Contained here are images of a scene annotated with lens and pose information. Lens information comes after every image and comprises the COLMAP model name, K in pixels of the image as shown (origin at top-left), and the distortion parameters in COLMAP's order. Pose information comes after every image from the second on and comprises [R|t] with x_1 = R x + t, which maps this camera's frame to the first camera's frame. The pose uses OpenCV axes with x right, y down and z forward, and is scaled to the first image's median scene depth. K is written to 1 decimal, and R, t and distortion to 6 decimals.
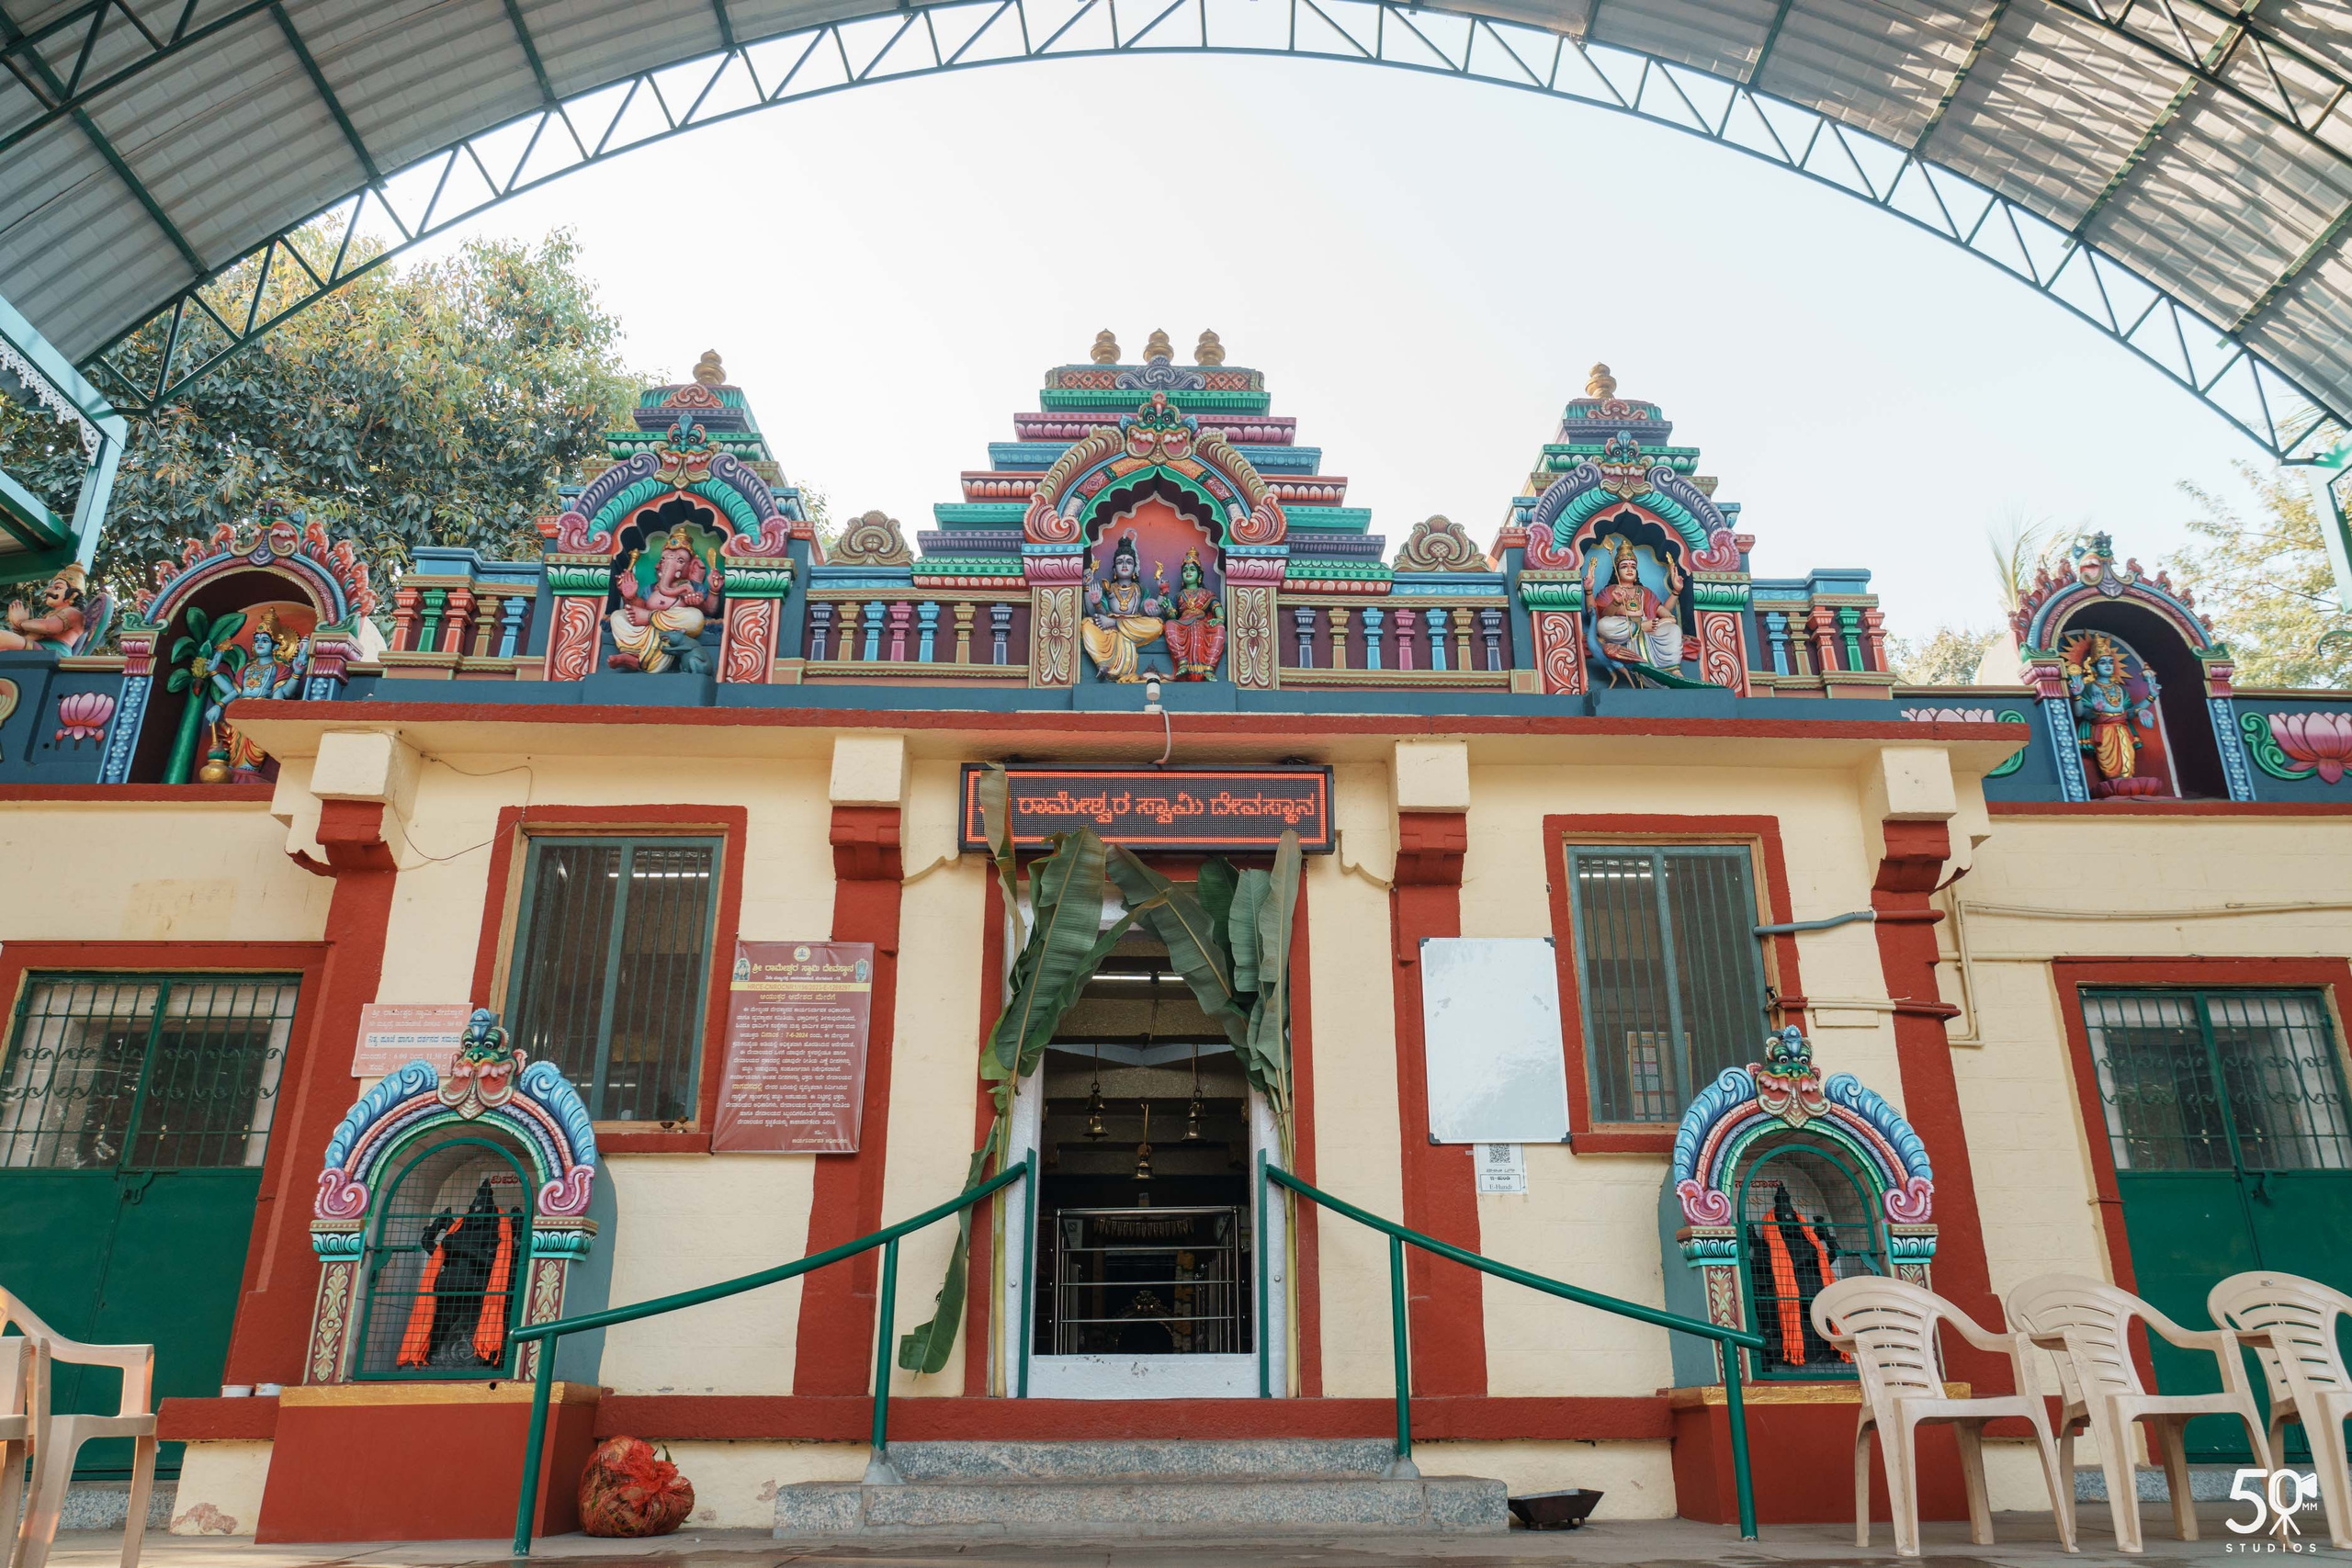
lens RADIAL K [[1608.5, 0, 1190.2], [0, 1608.5, 792.1], [0, 0, 1]] dist [0.001431, 0.007181]
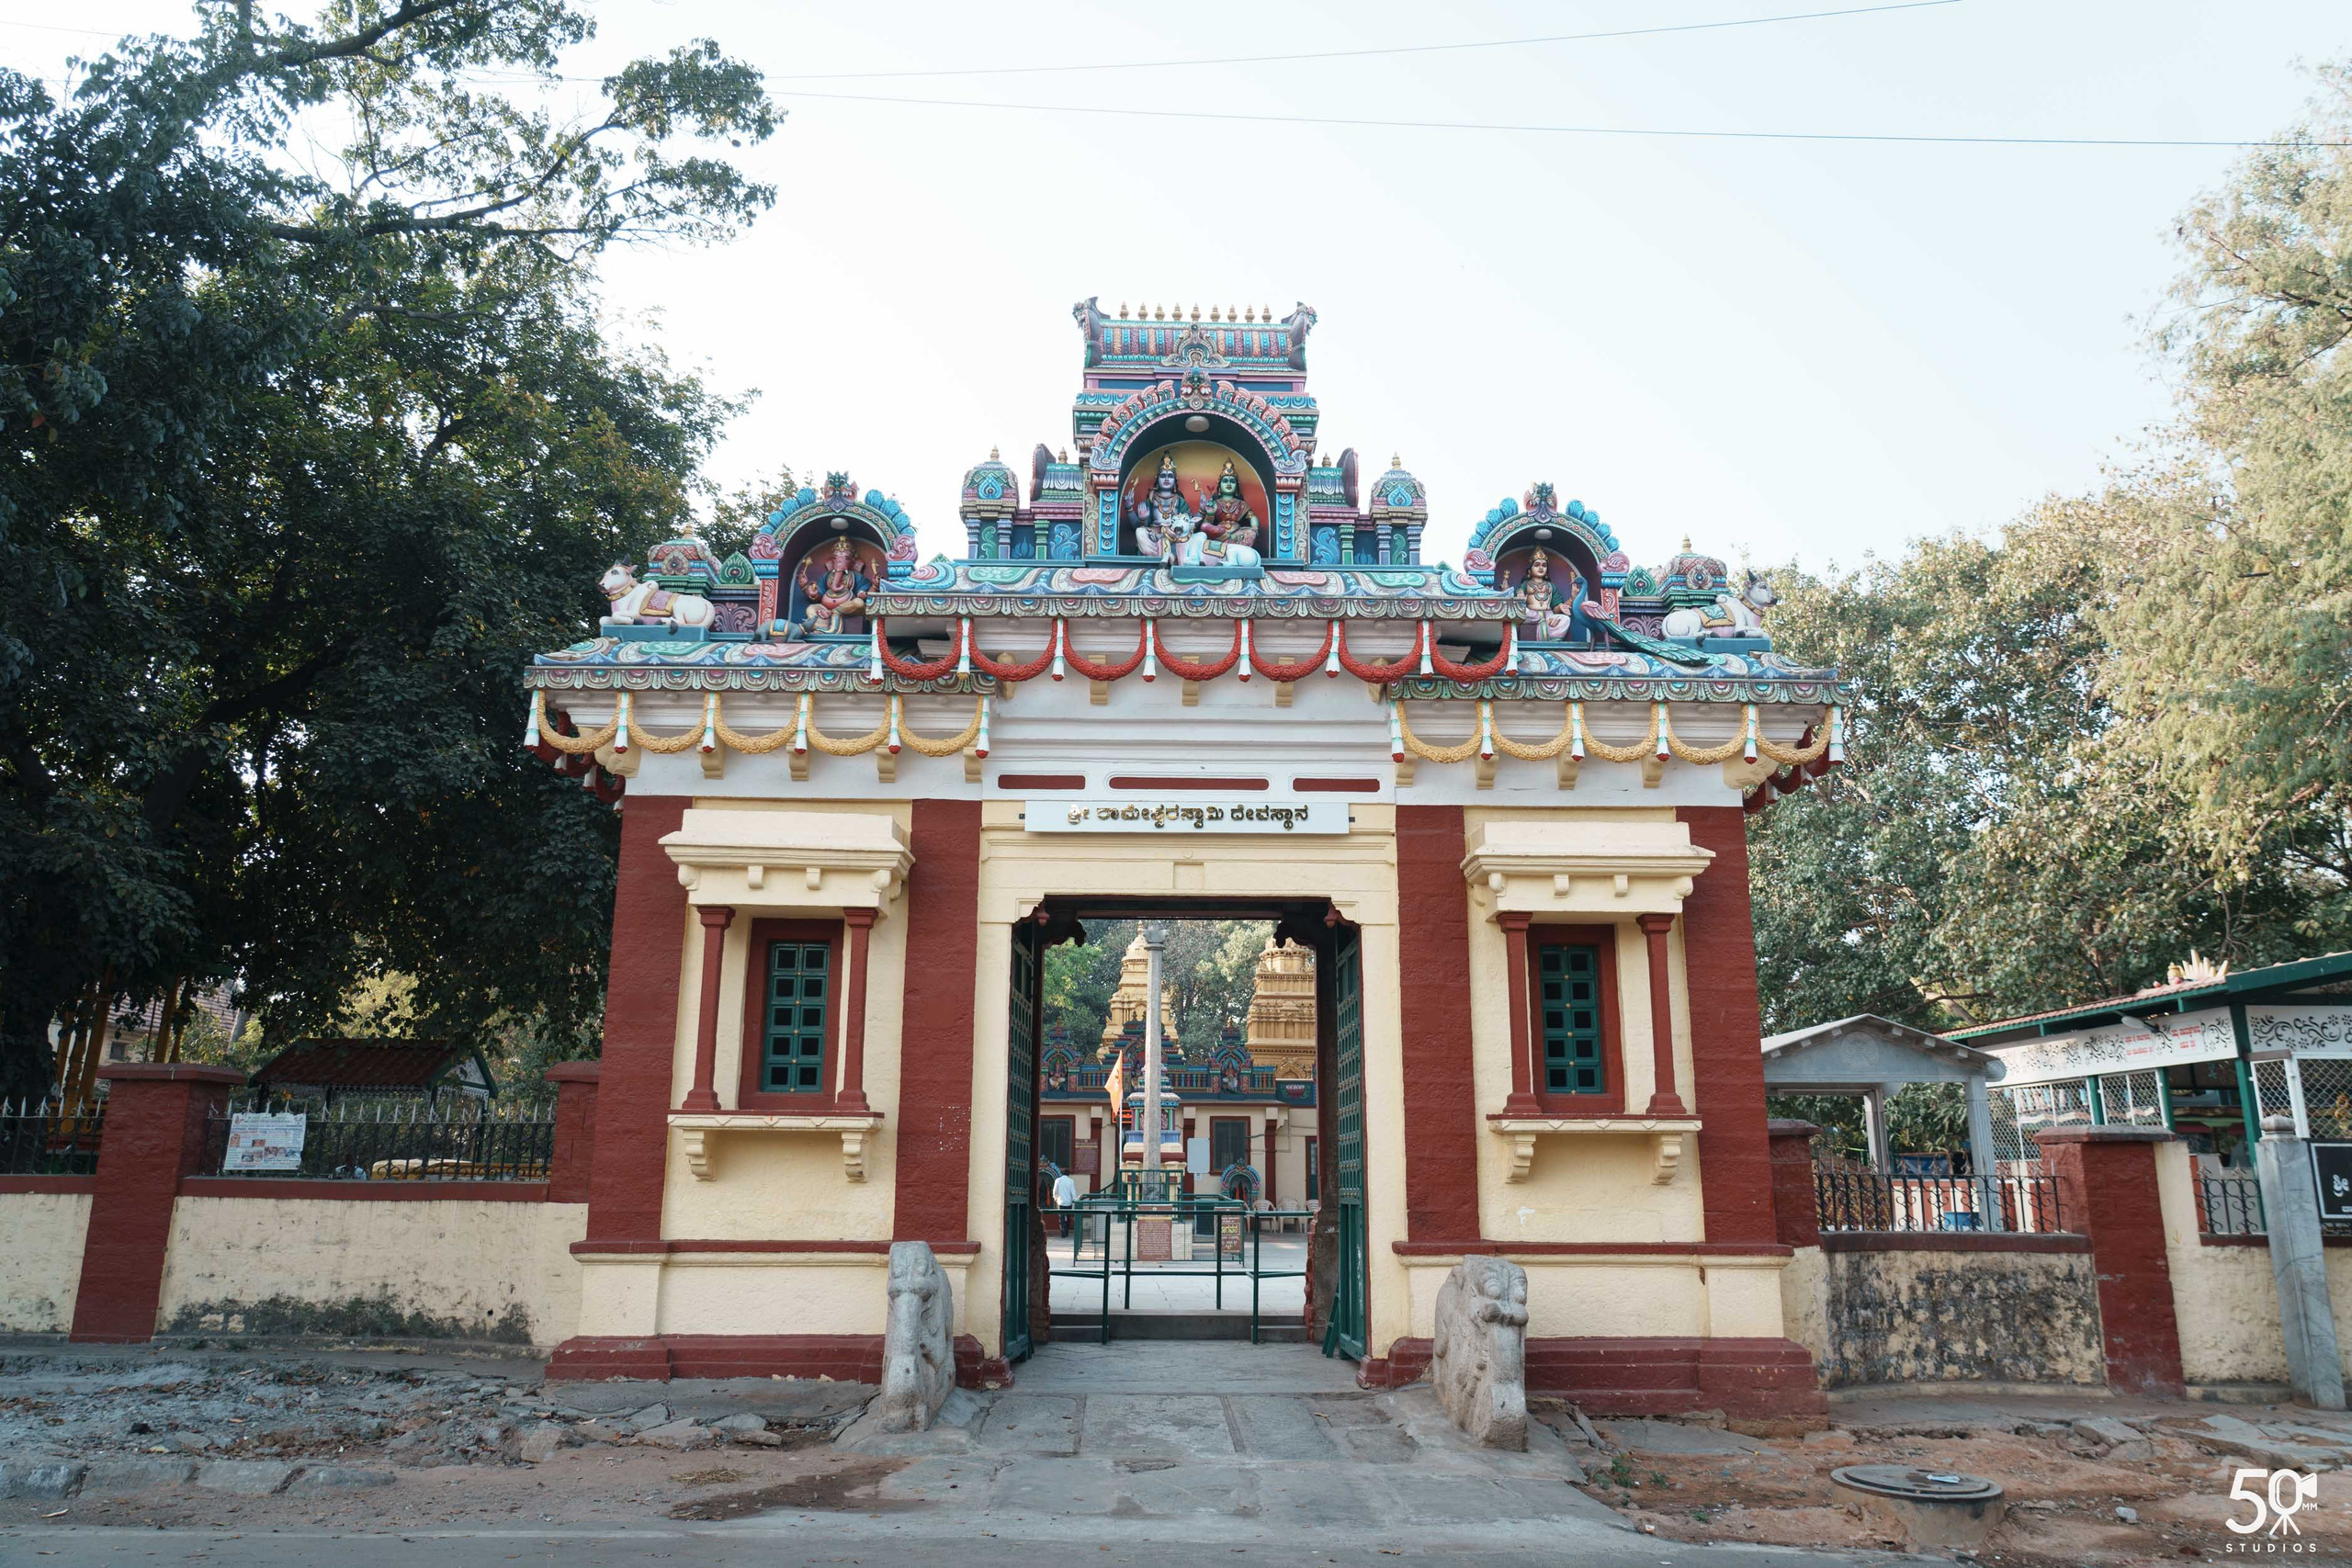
lens RADIAL K [[1608.5, 0, 1174.1], [0, 1608.5, 772.9], [0, 0, 1]] dist [0.001431, 0.007181]
pose [[0.999640, 0.007150, -0.025853, 0.229521], [-0.004194, 0.993630, 0.112610, -1.867231], [0.026494, -0.112461, 0.993303, -4.633184]]
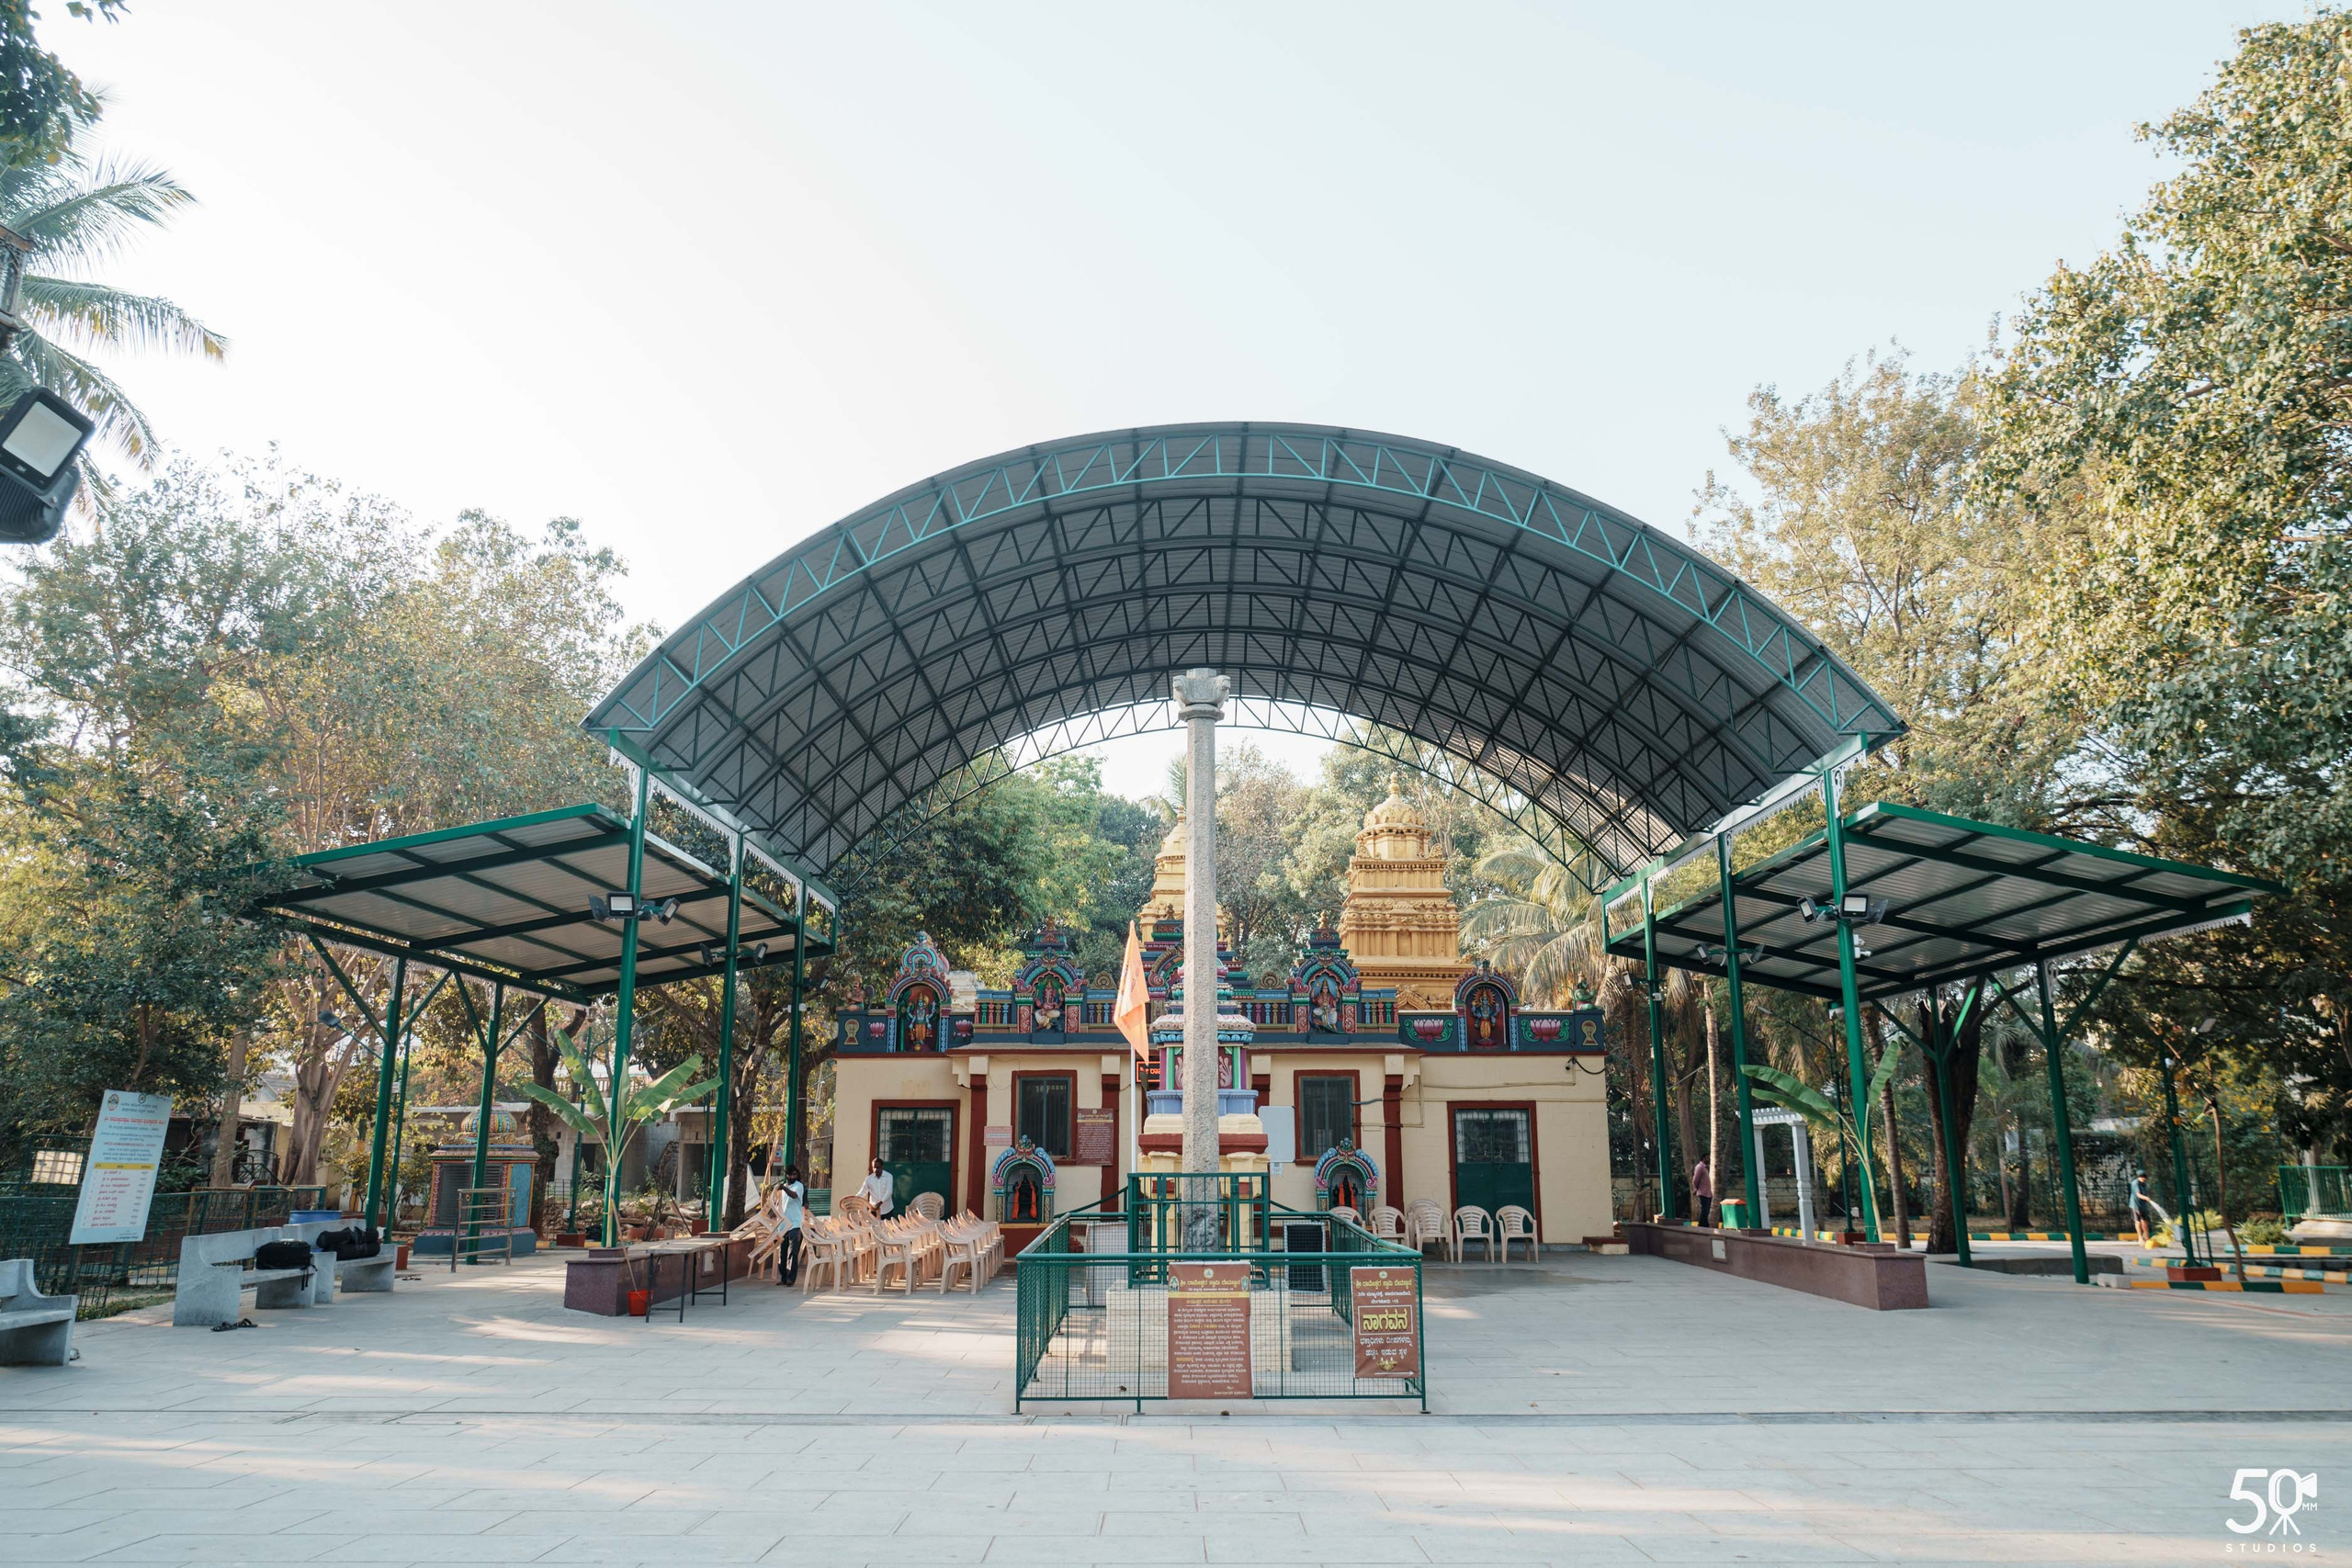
lens RADIAL K [[1608.5, 0, 1177.7], [0, 1608.5, 767.5], [0, 0, 1]] dist [0.001431, 0.007181]
pose [[0.998655, -0.006325, -0.051451, 0.147582], [0.012866, 0.991717, 0.127798, -1.117444], [0.050217, -0.128288, 0.990465, -2.492133]]
